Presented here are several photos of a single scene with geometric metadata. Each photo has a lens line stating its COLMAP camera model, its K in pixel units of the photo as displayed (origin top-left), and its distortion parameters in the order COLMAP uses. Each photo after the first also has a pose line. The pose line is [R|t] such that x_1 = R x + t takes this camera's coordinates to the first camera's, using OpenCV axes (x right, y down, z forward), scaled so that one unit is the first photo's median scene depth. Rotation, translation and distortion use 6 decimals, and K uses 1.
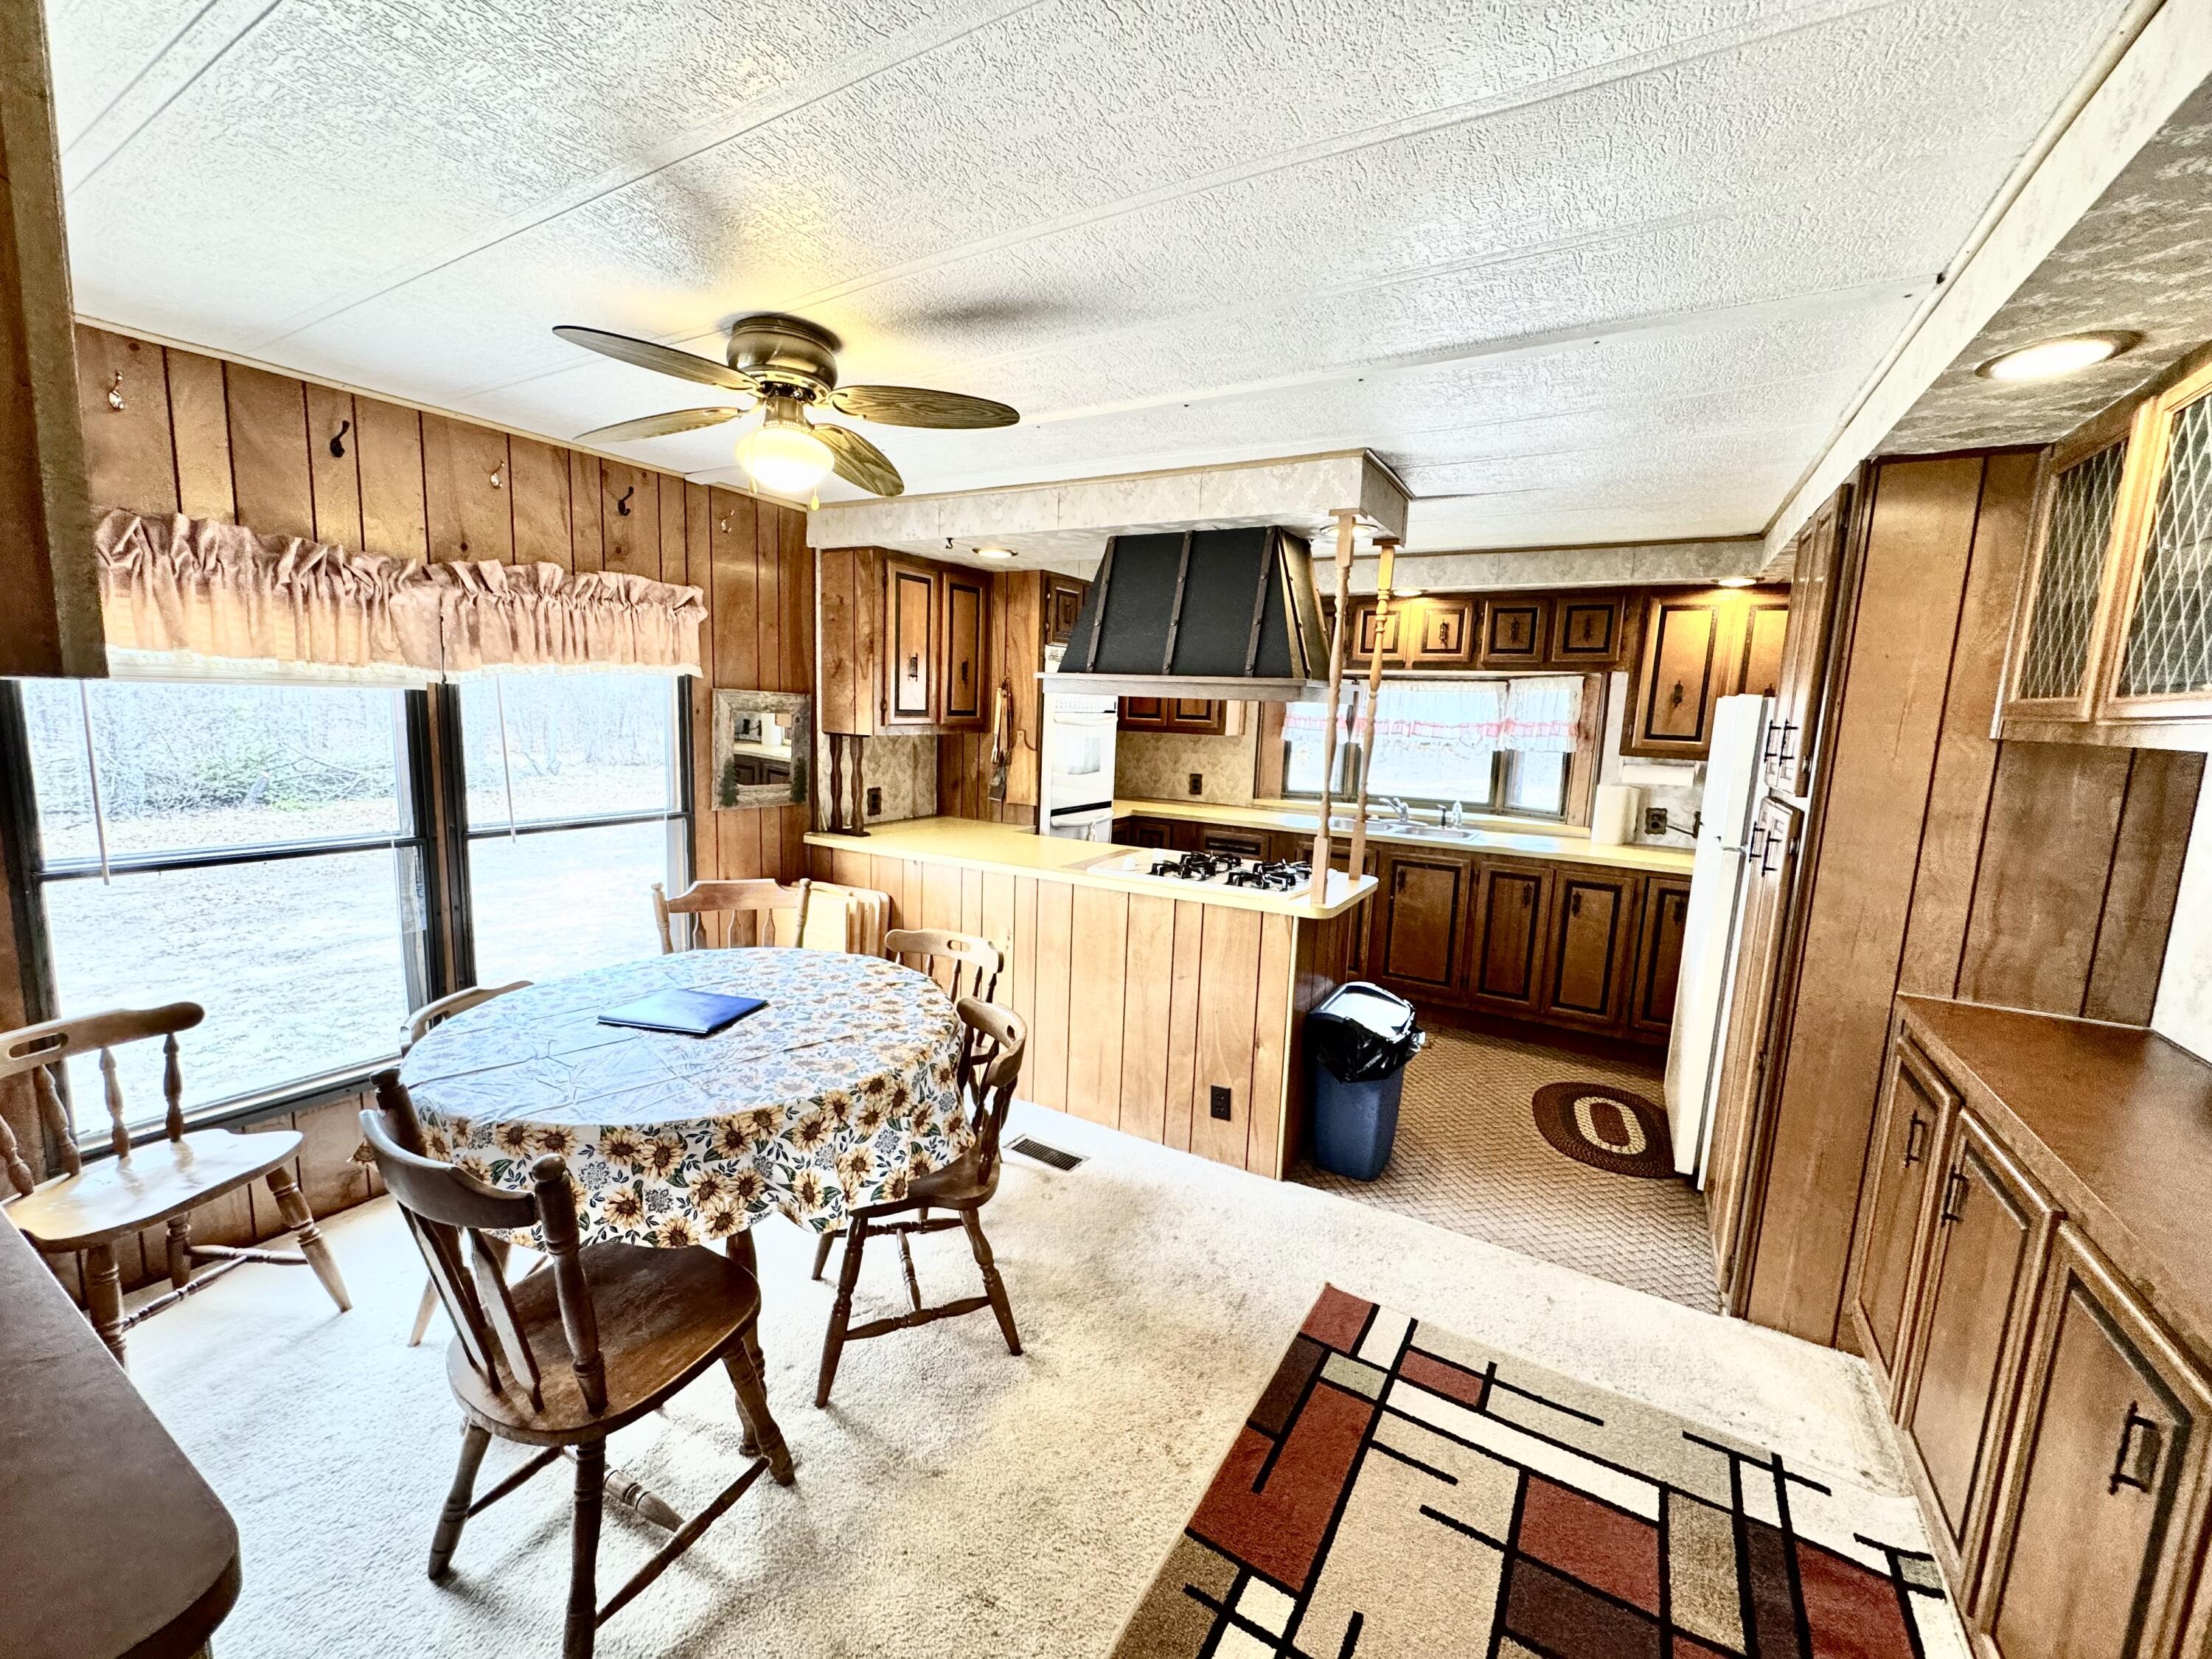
lens RADIAL K [[886.5, 0, 1106.0], [0, 886.5, 829.5], [0, 0, 1]] dist [-0.001498, 0.000155]
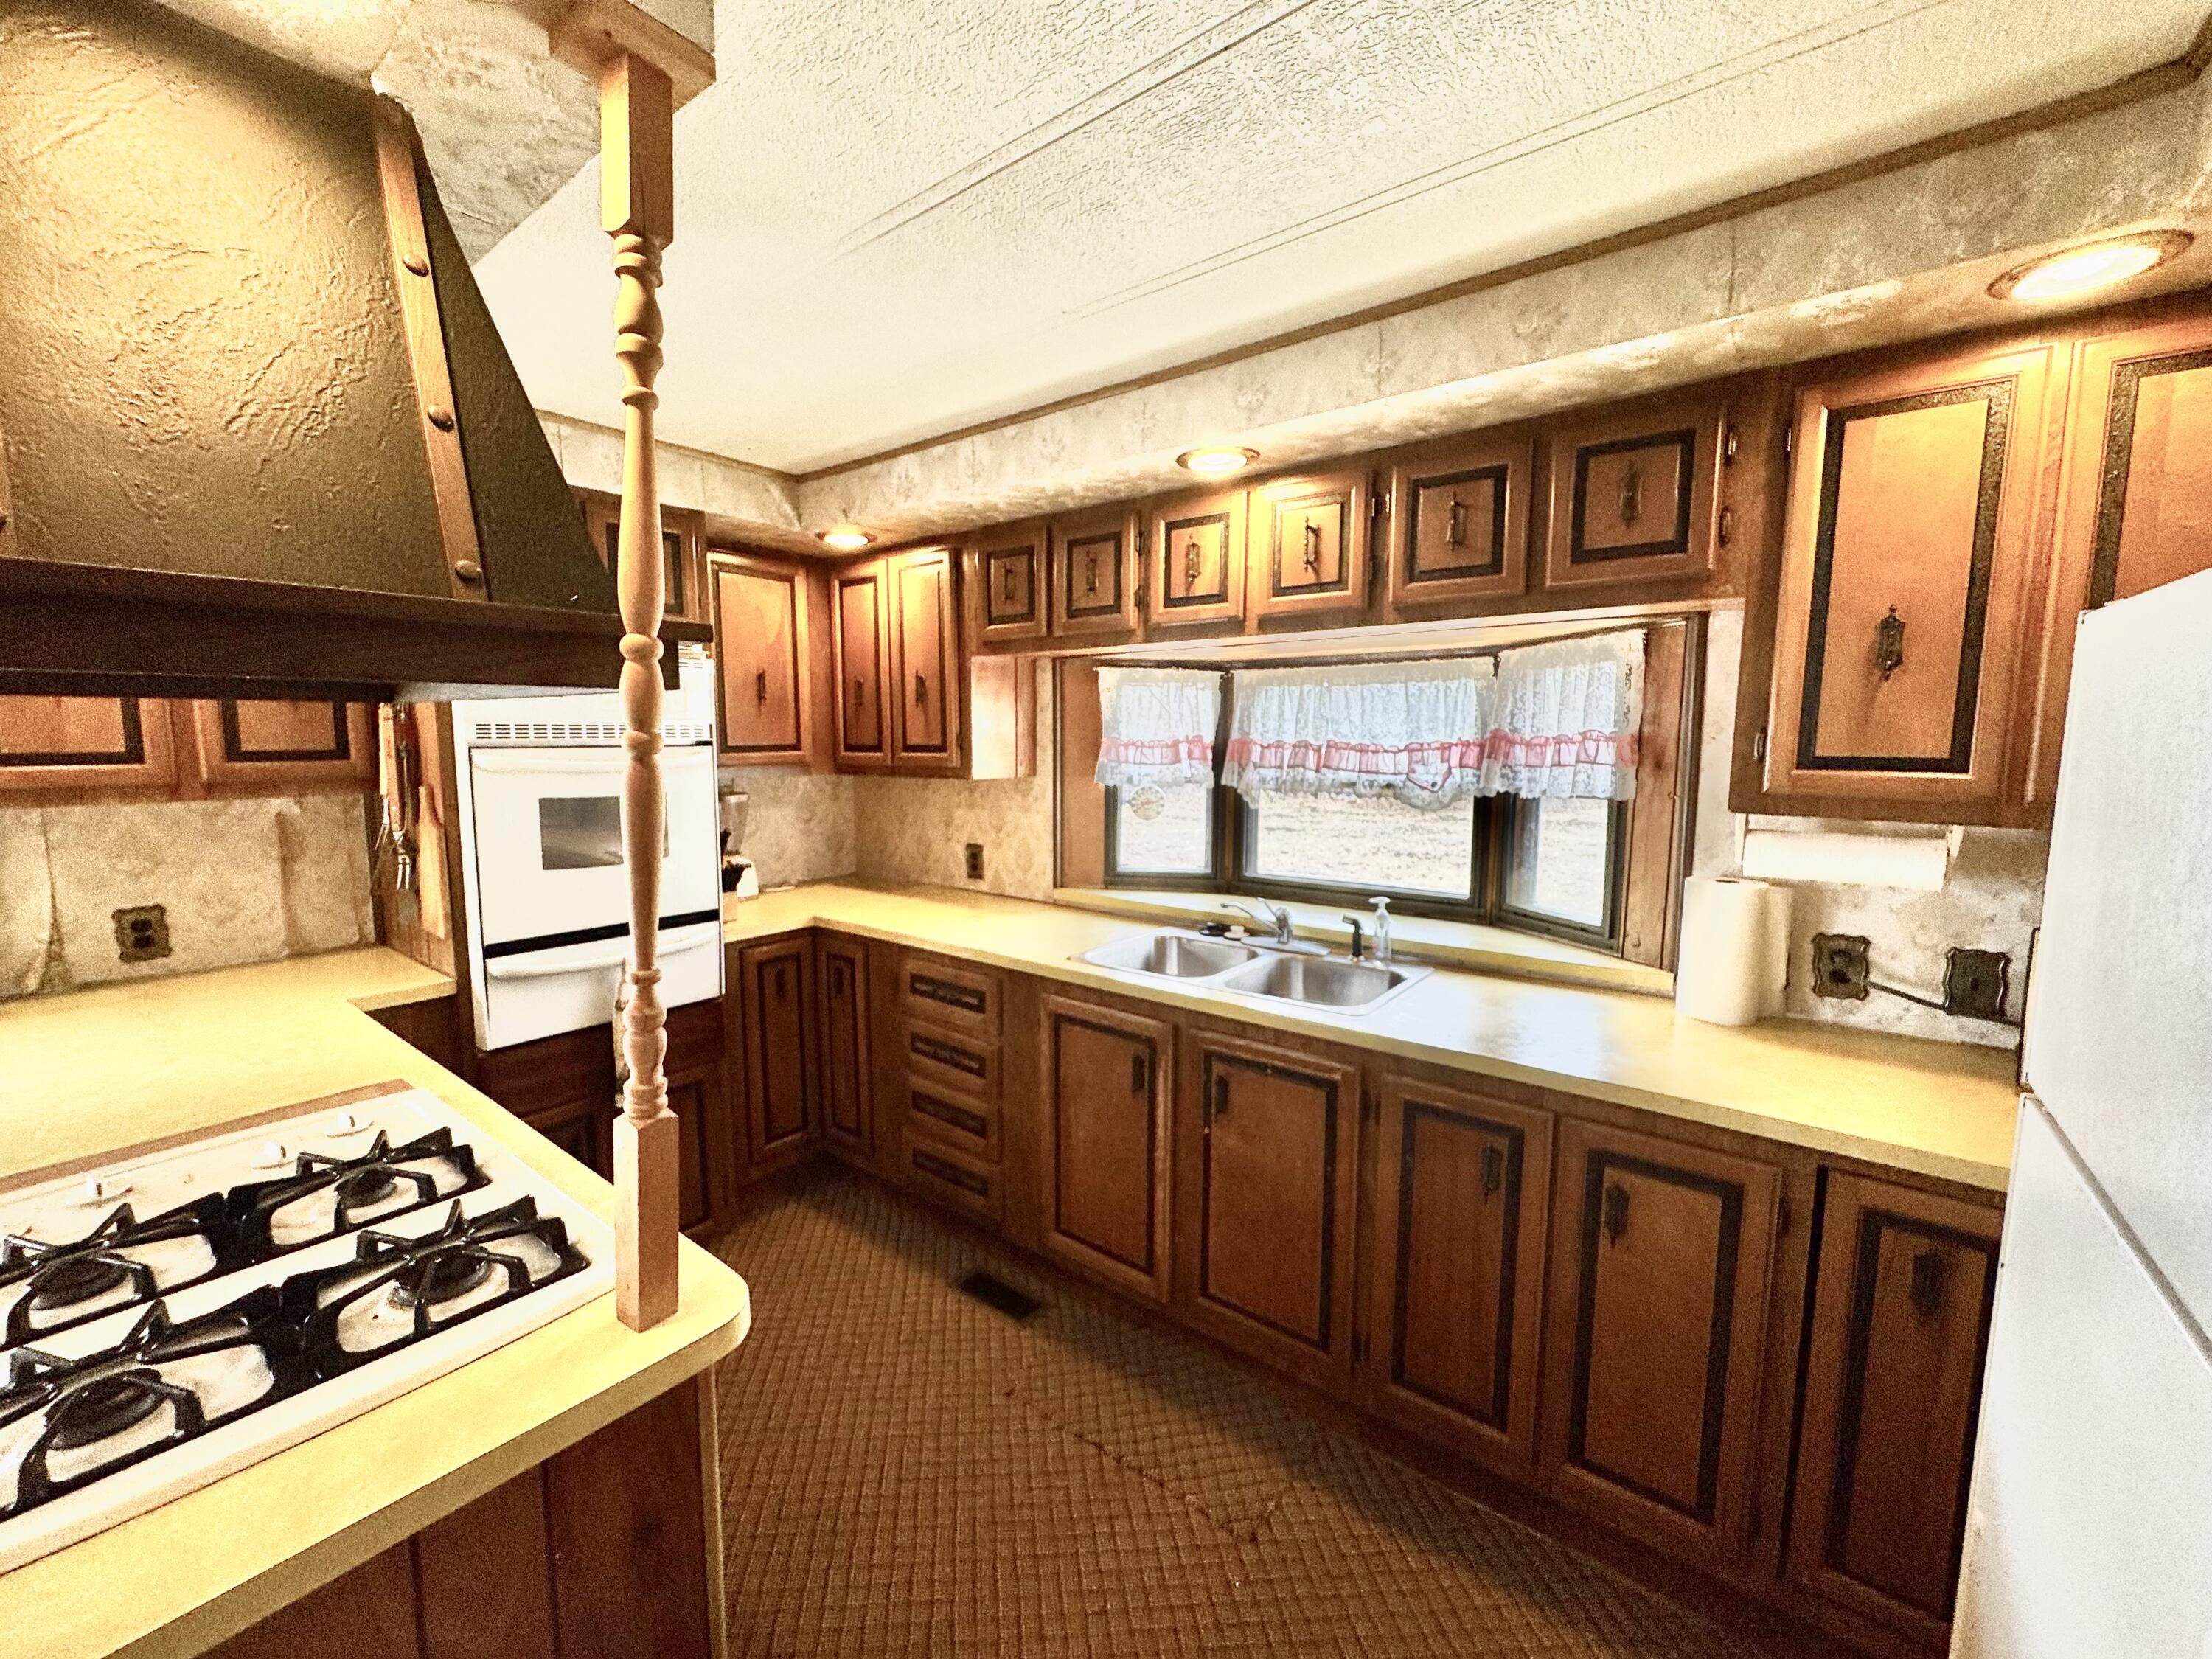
lens RADIAL K [[886.4, 0, 1106.0], [0, 886.4, 829.5], [0, 0, 1]] dist [-0.004422, -0.000252]
pose [[0.990742, -0.019254, -0.134389, 0.345968], [0.013963, 0.999094, -0.040202, -0.061625], [0.135041, 0.037954, 0.990113, 0.555877]]
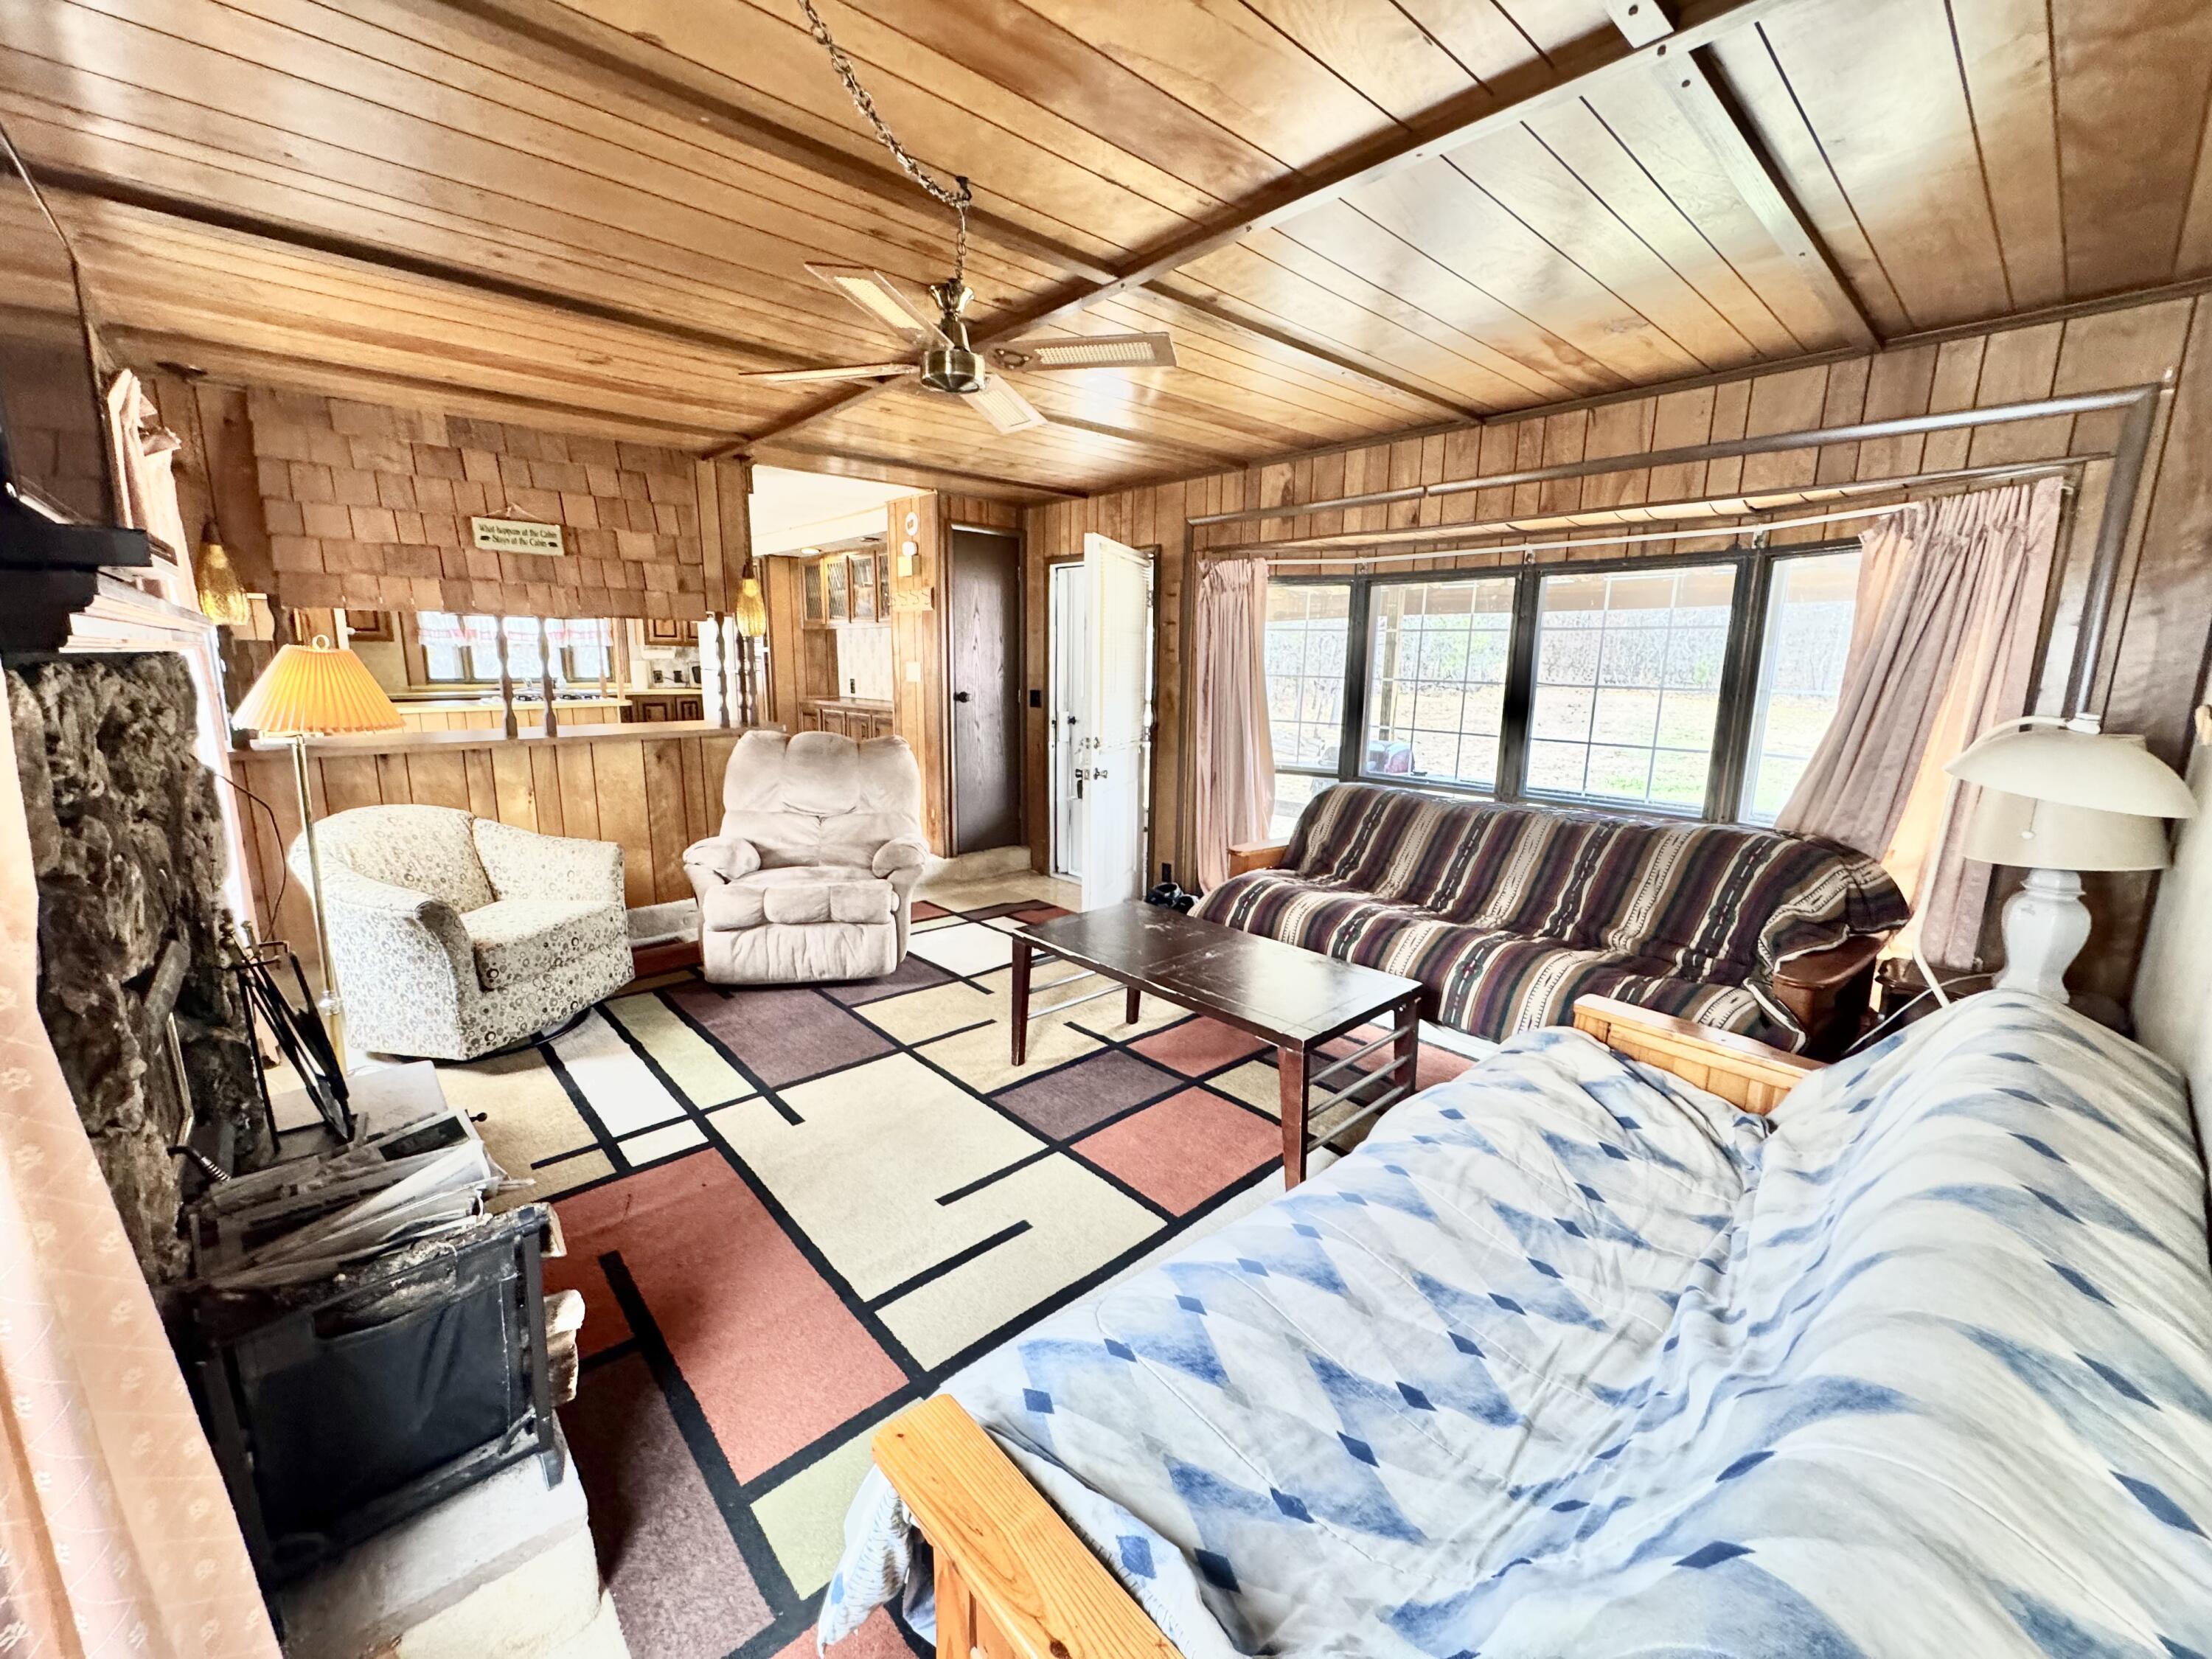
lens RADIAL K [[886.5, 0, 1106.0], [0, 886.5, 829.5], [0, 0, 1]] dist [-0.001498, 0.000155]
pose [[0.293873, -0.214814, 0.931393, -1.143578], [0.134153, 0.974044, 0.182323, 0.106250], [-0.946383, 0.071369, 0.315063, -0.677299]]
